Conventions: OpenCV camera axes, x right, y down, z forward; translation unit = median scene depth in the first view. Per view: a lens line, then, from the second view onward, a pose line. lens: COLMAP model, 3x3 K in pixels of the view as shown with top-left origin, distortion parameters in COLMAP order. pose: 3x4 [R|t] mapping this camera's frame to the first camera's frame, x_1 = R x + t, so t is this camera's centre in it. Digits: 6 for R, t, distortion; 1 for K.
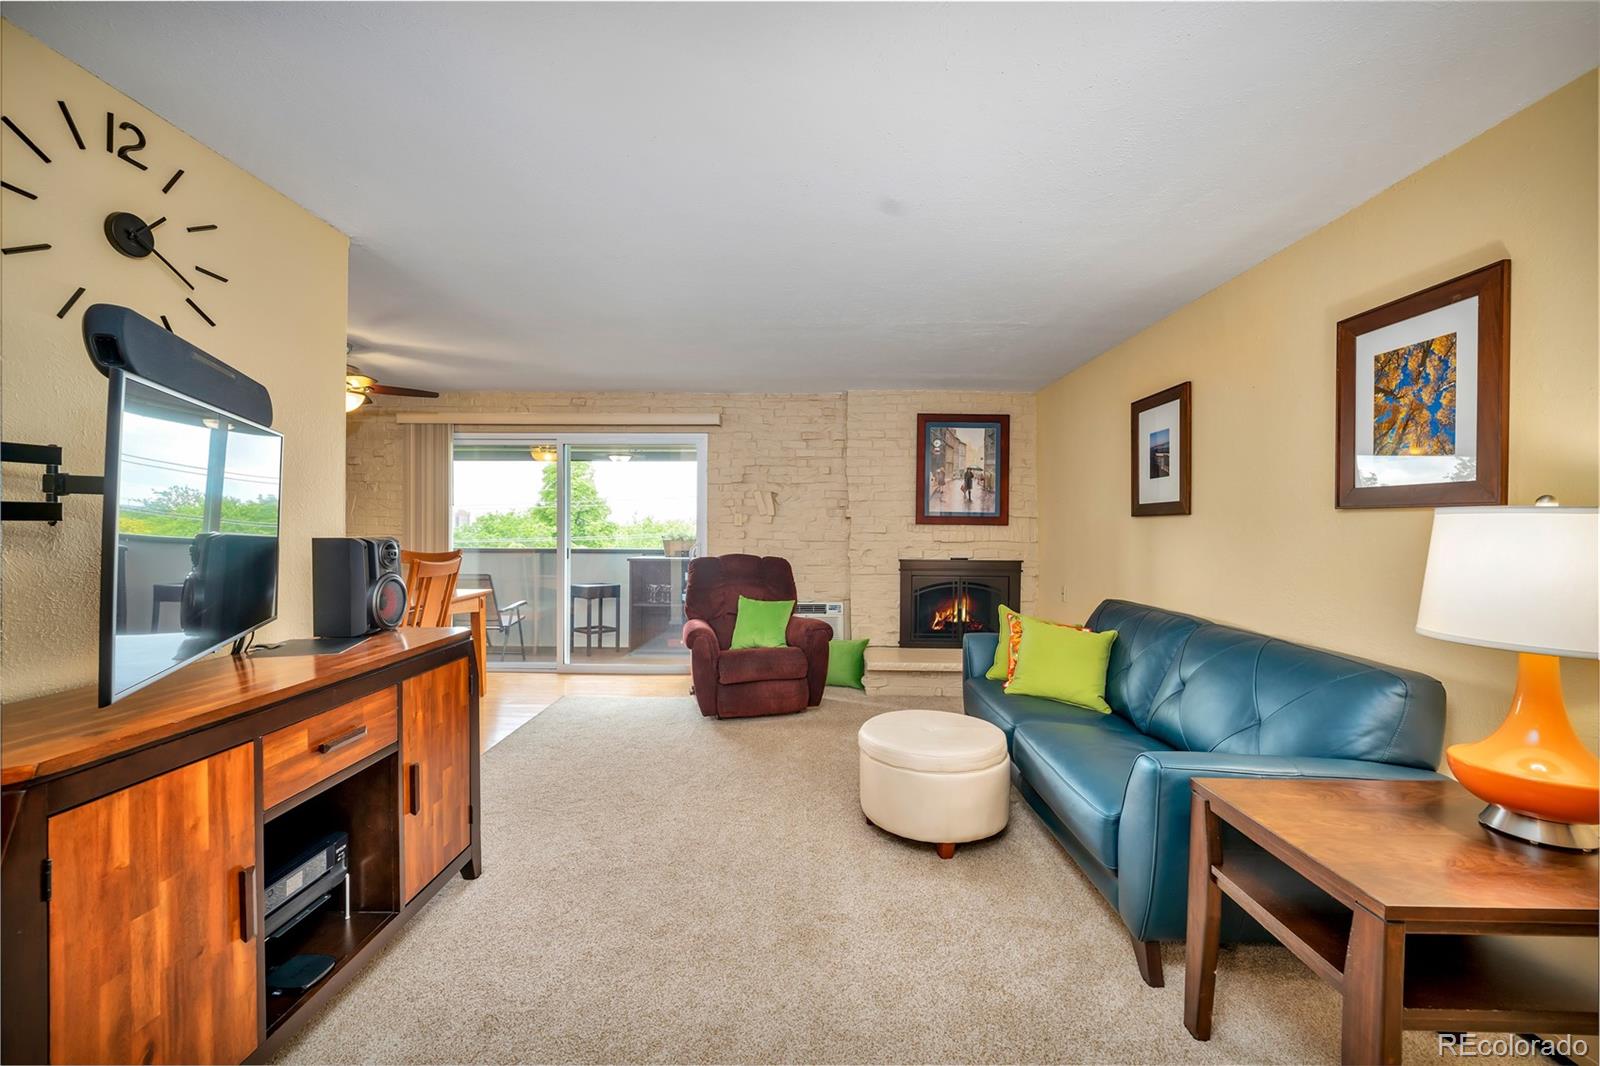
lens RADIAL K [[646.1, 0, 796.1], [0, 646.1, 536.6], [0, 0, 1]] dist [-0.013337, -0.000297]
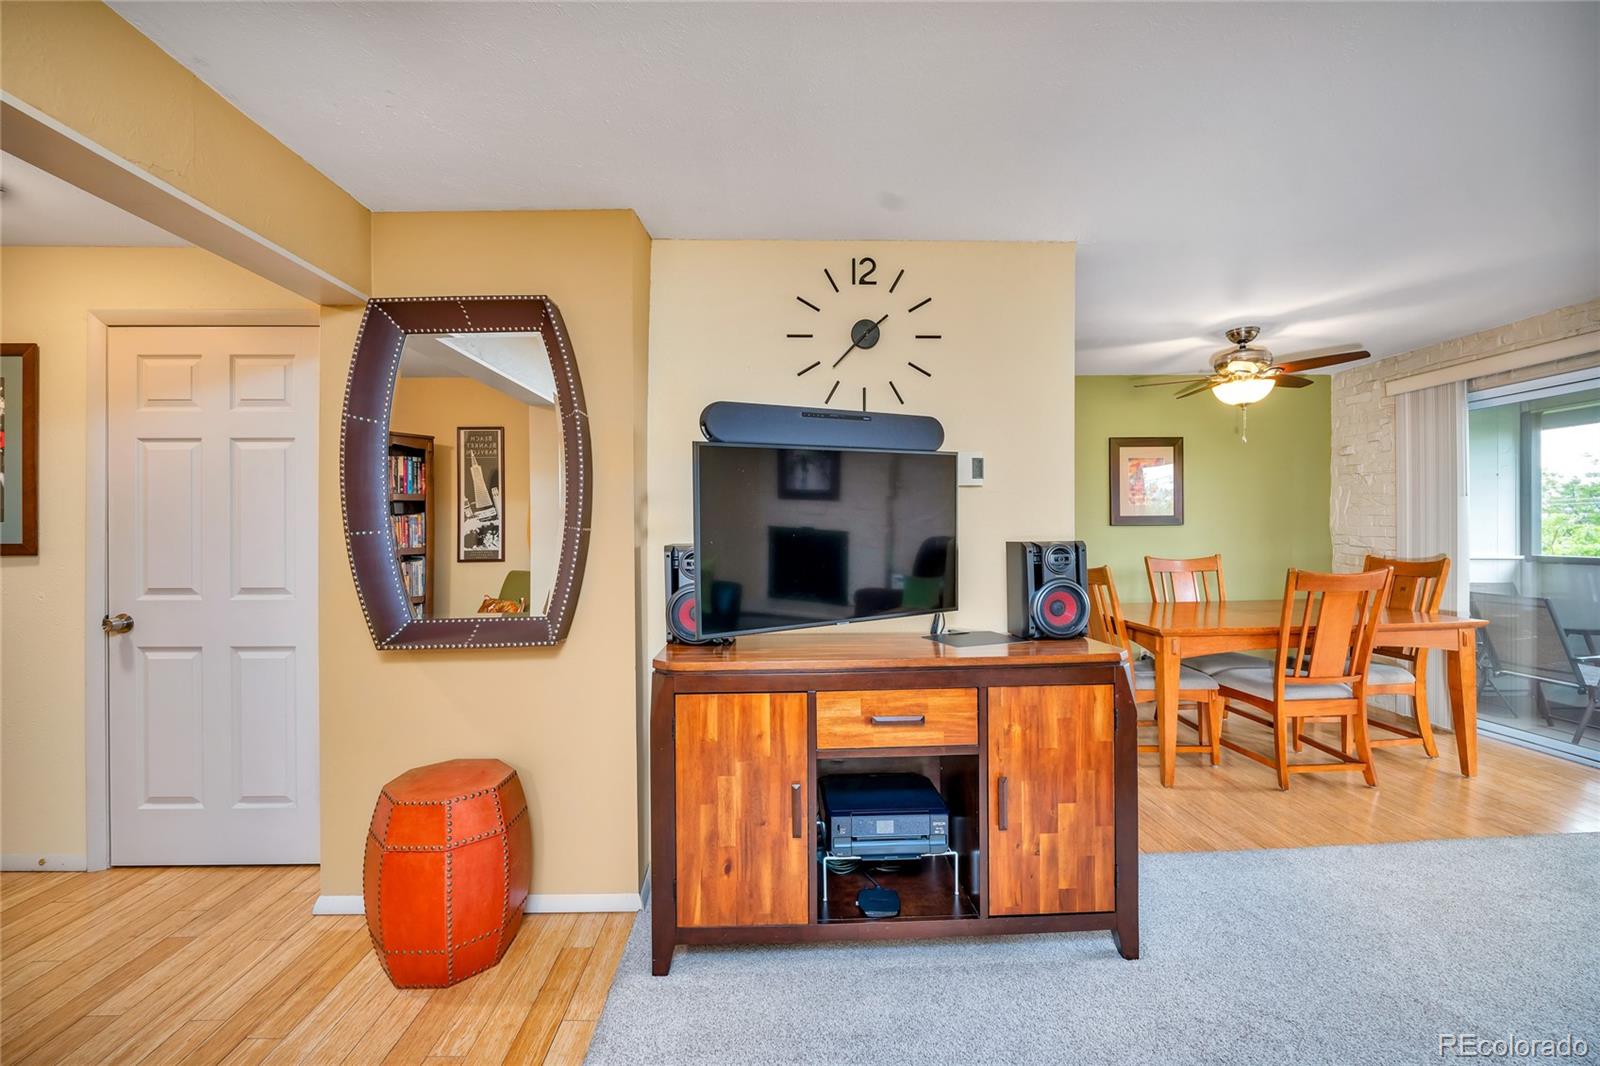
lens RADIAL K [[651.3, 0, 800.0], [0, 651.3, 533.0], [0, 0, 1]] dist [-0.011337, -0.000031]
pose [[0.050866, -0.002740, -0.998702, 0.319669], [-0.003363, 0.999990, -0.002915, -0.007995], [0.998700, 0.003507, 0.050857, 0.561984]]
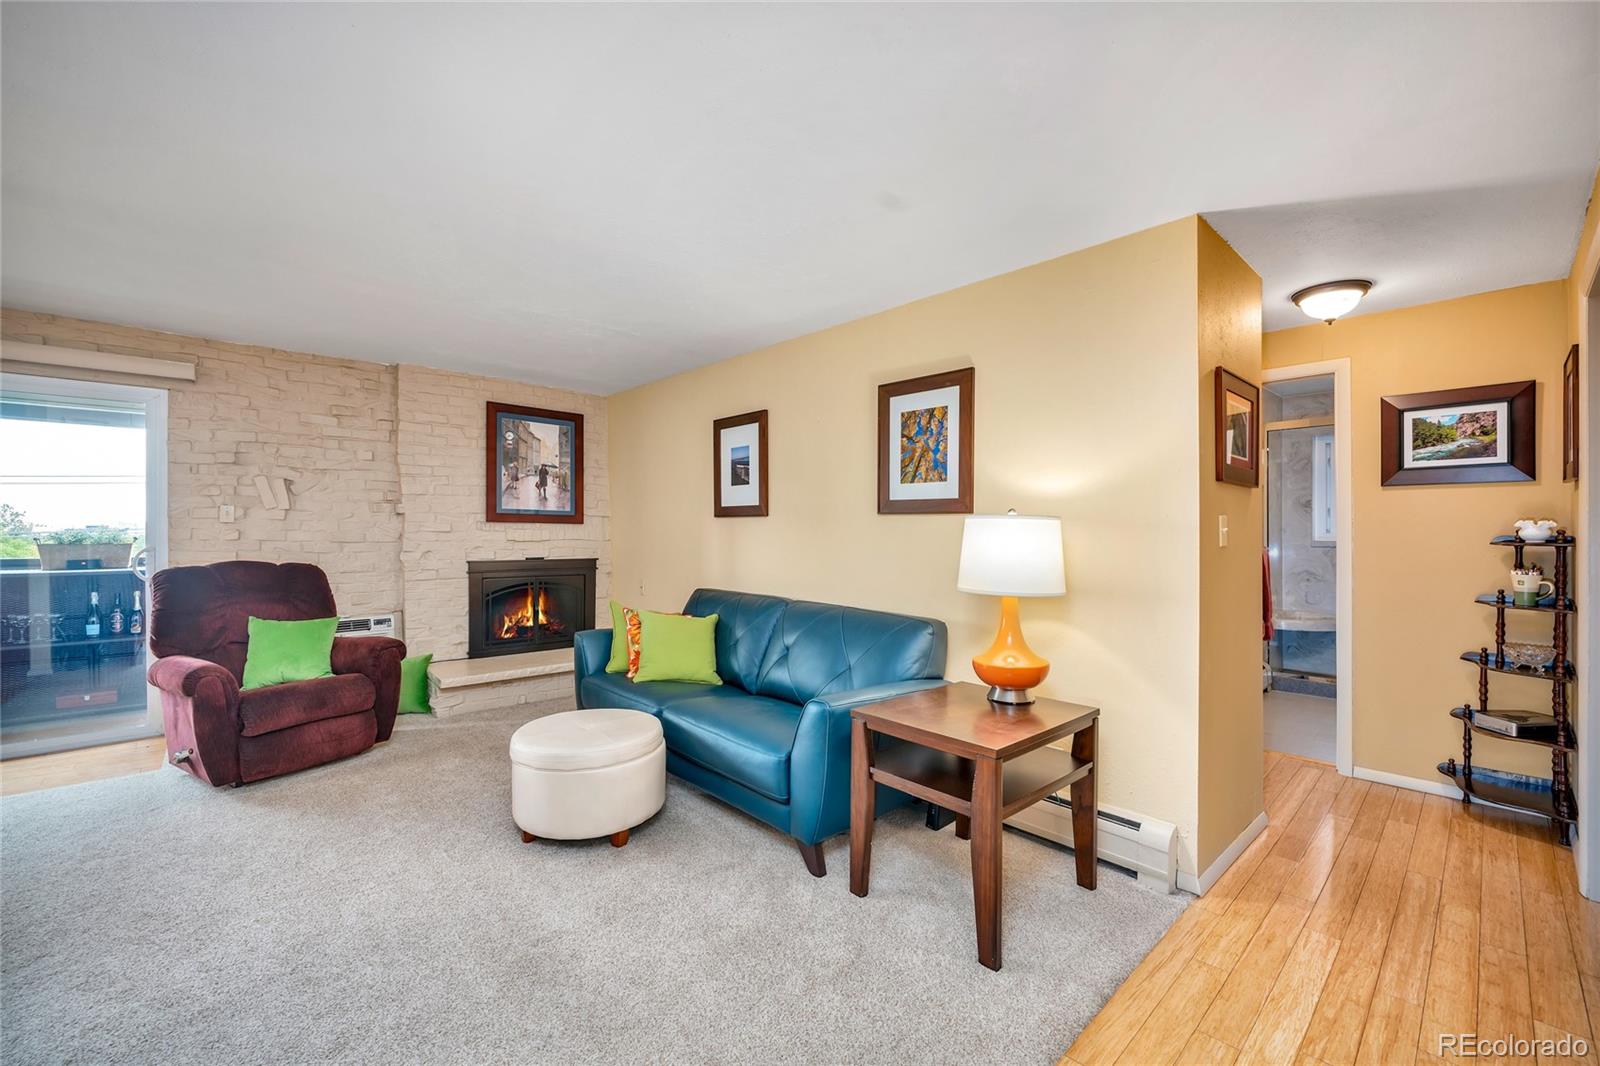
lens RADIAL K [[657.7, 0, 800.0], [0, 657.7, 533.0], [0, 0, 1]] dist [0.000999, -0.007054]
pose [[0.725911, -0.004585, 0.687773, -0.309717], [0.006915, 0.999976, -0.000633, 0.000143], [-0.687754, 0.005216, 0.725925, 0.037310]]
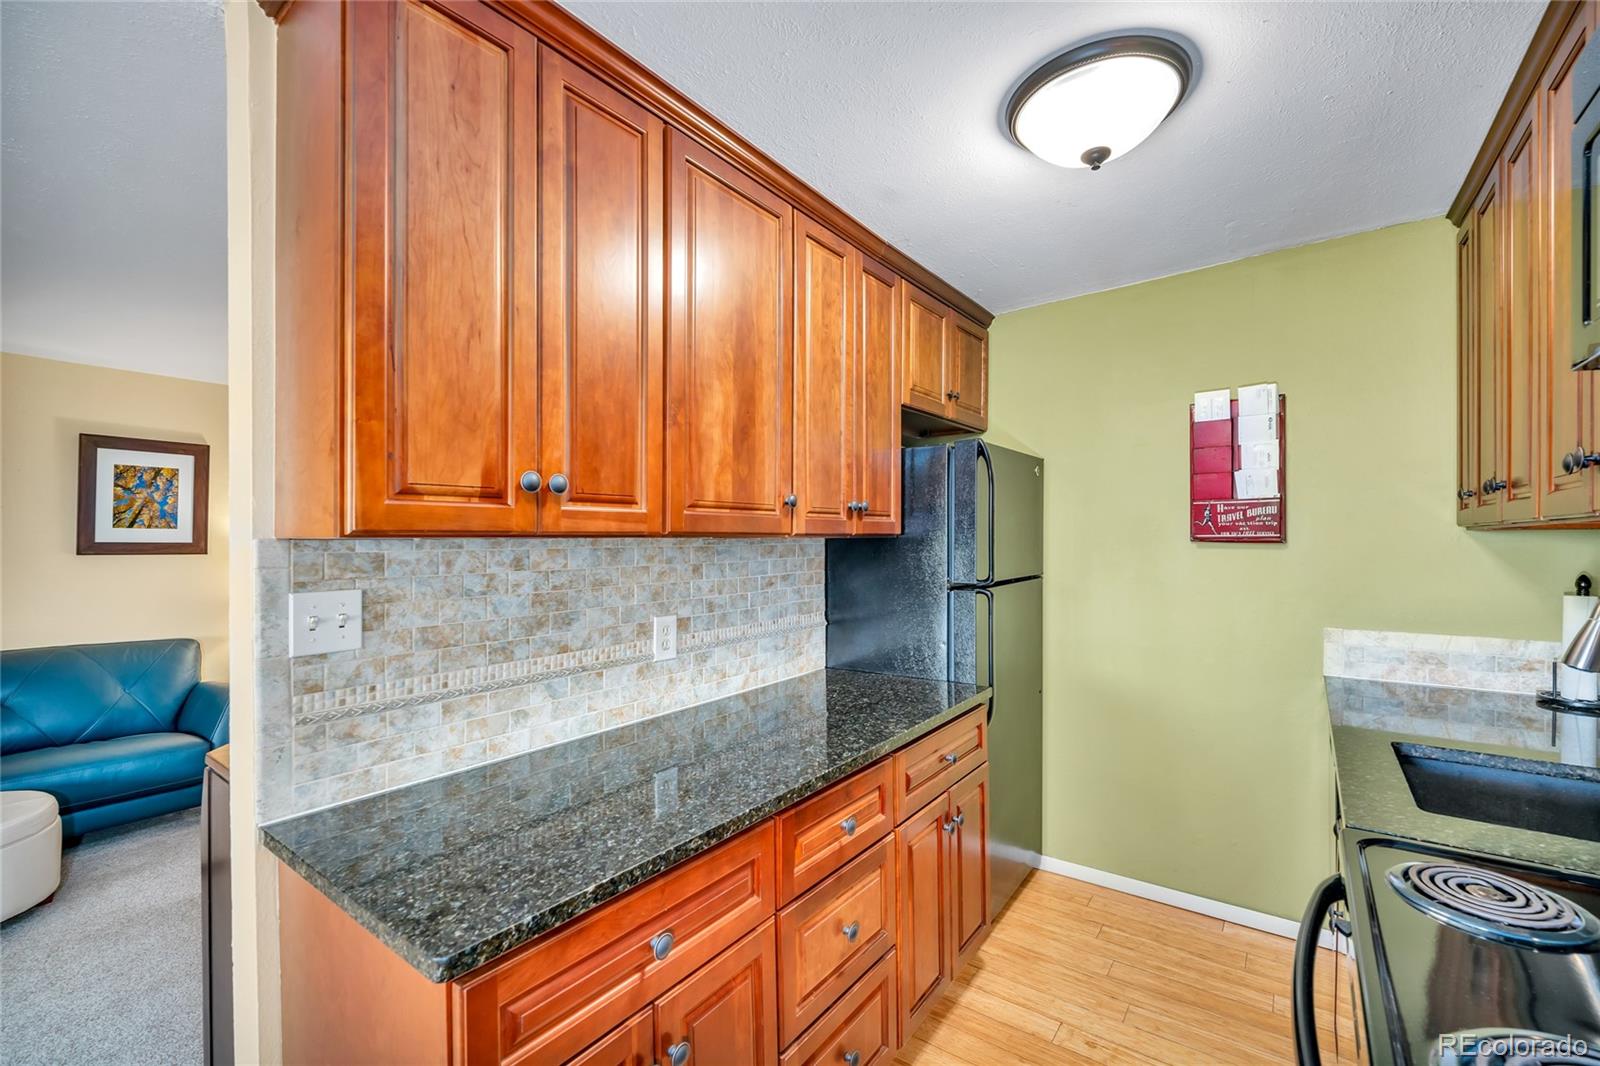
lens RADIAL K [[664.0, 0, 777.8], [0, 664.0, 527.6], [0, 0, 1]] dist [-0.003202, -0.000056]
pose [[-0.796919, 0.013123, 0.603944, -1.429130], [0.009172, 0.999912, -0.009624, -0.077047], [-0.604017, -0.002130, -0.796969, 1.235190]]
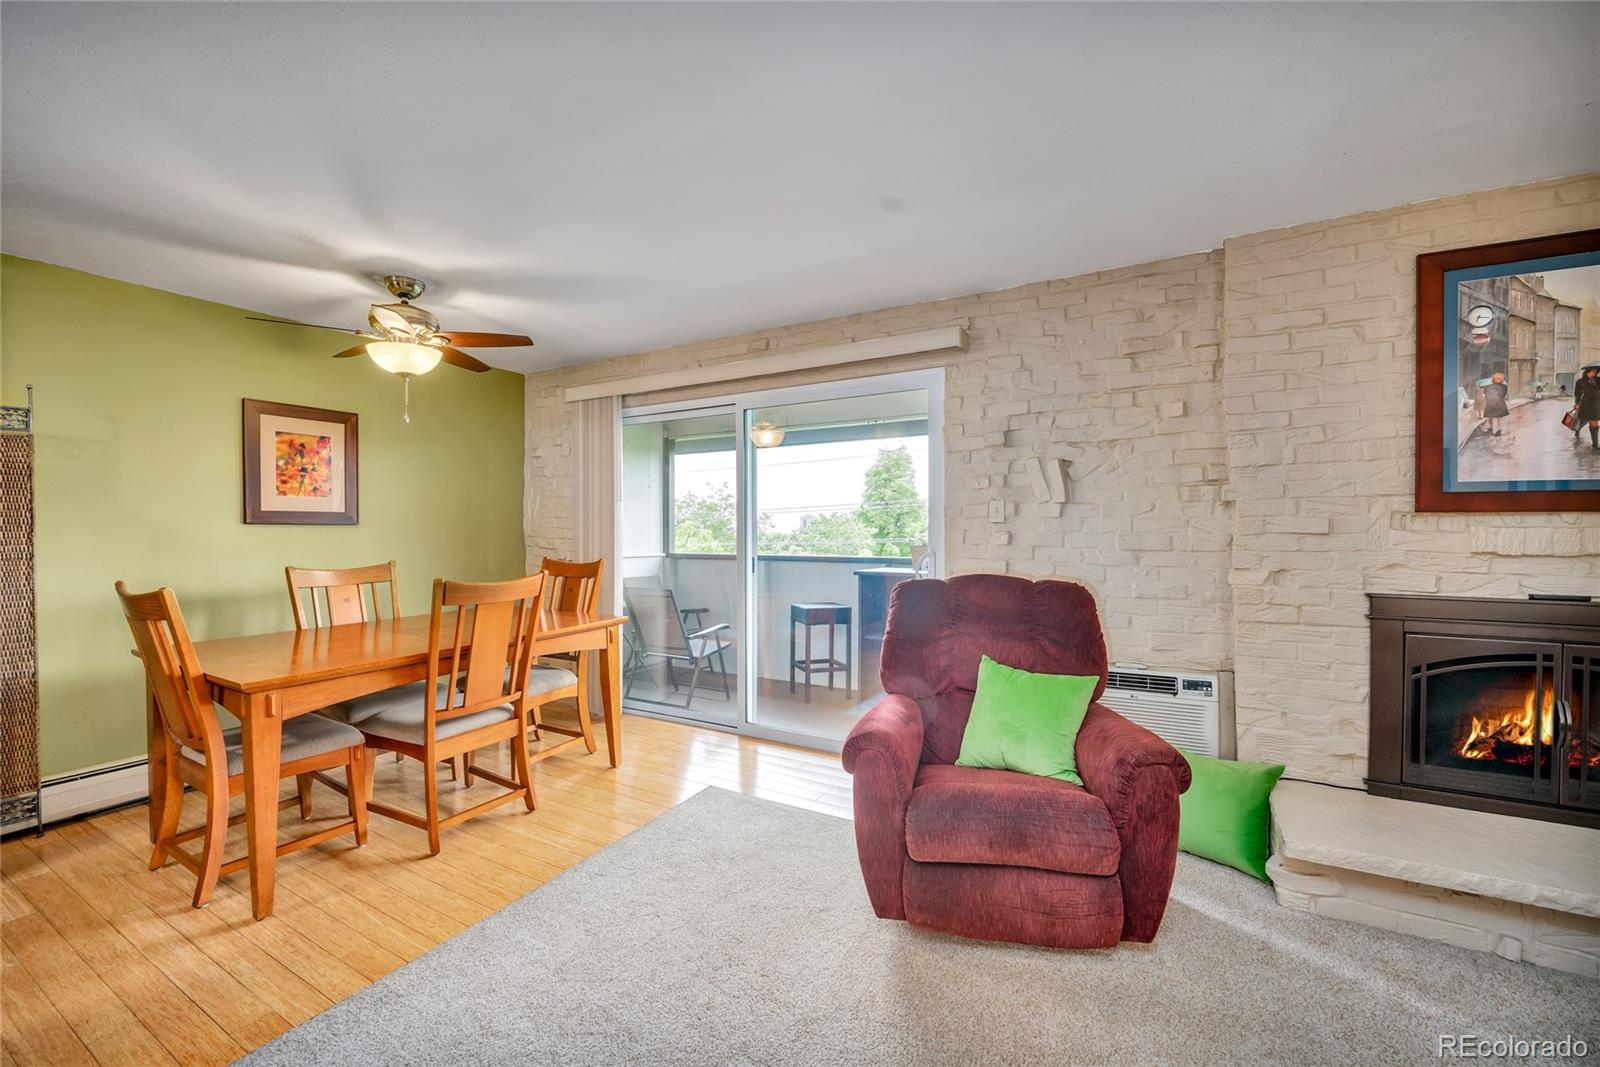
lens RADIAL K [[646.1, 0, 796.1], [0, 646.1, 537.1], [0, 0, 1]] dist [-0.013337, -0.000297]
pose [[0.877679, -0.002681, -0.479241, 0.063256], [0.002143, 0.999996, -0.001671, -0.007386], [0.479243, 0.000440, 0.877682, 0.999927]]
